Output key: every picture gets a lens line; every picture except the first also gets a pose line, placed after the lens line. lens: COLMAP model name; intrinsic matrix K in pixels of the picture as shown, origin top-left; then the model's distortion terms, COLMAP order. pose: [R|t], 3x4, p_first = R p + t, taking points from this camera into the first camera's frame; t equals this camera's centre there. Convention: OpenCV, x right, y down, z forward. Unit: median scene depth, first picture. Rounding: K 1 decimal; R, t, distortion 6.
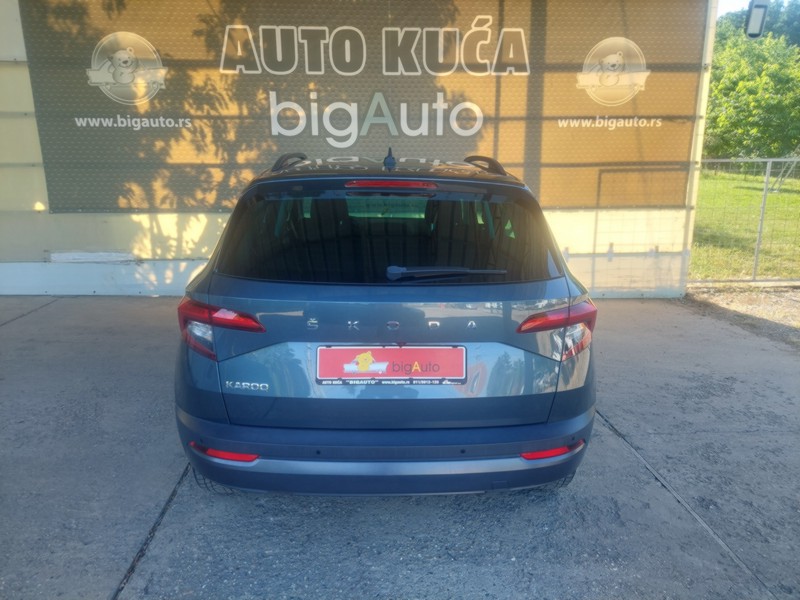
lens RADIAL K [[572.7, 0, 399.2], [0, 572.7, 293.4], [0, 0, 1]] dist [0.036545, -0.023290]
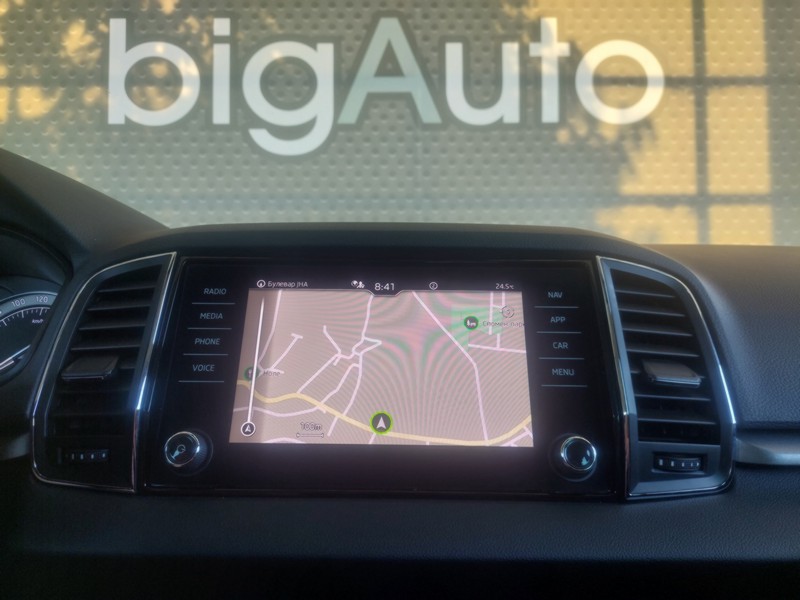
lens RADIAL K [[572.7, 0, 397.8], [0, 572.7, 298.0], [0, 0, 1]] dist [0.036545, -0.023290]
pose [[0.999132, -0.006290, -0.041178, -0.015465], [-0.004255, 0.967952, -0.251098, -0.070222], [0.041437, 0.251056, 0.967085, 0.676765]]
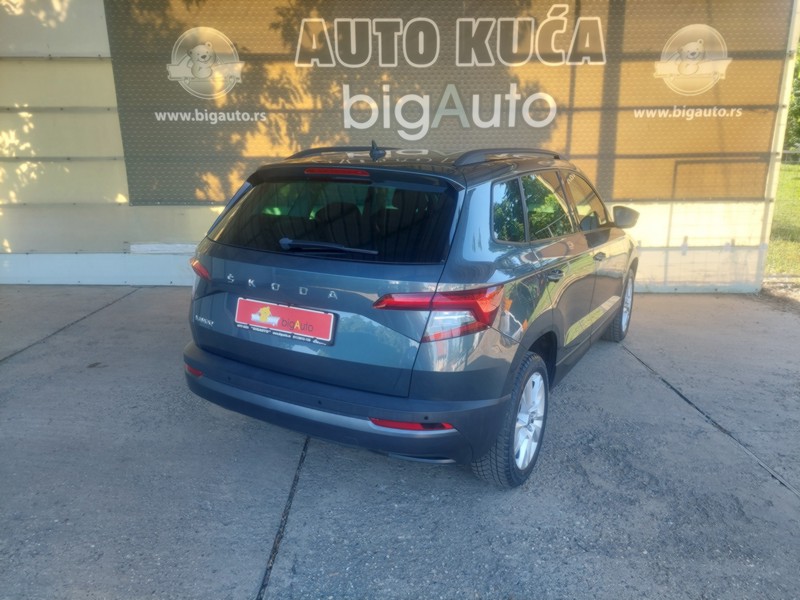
lens RADIAL K [[572.7, 0, 405.4], [0, 572.7, 297.4], [0, 0, 1]] dist [0.036545, -0.023290]
pose [[0.998844, 0.008414, -0.047319, -0.065196], [-0.007444, 0.999759, 0.020636, -0.000429], [0.047482, -0.020260, 0.998667, -0.006003]]
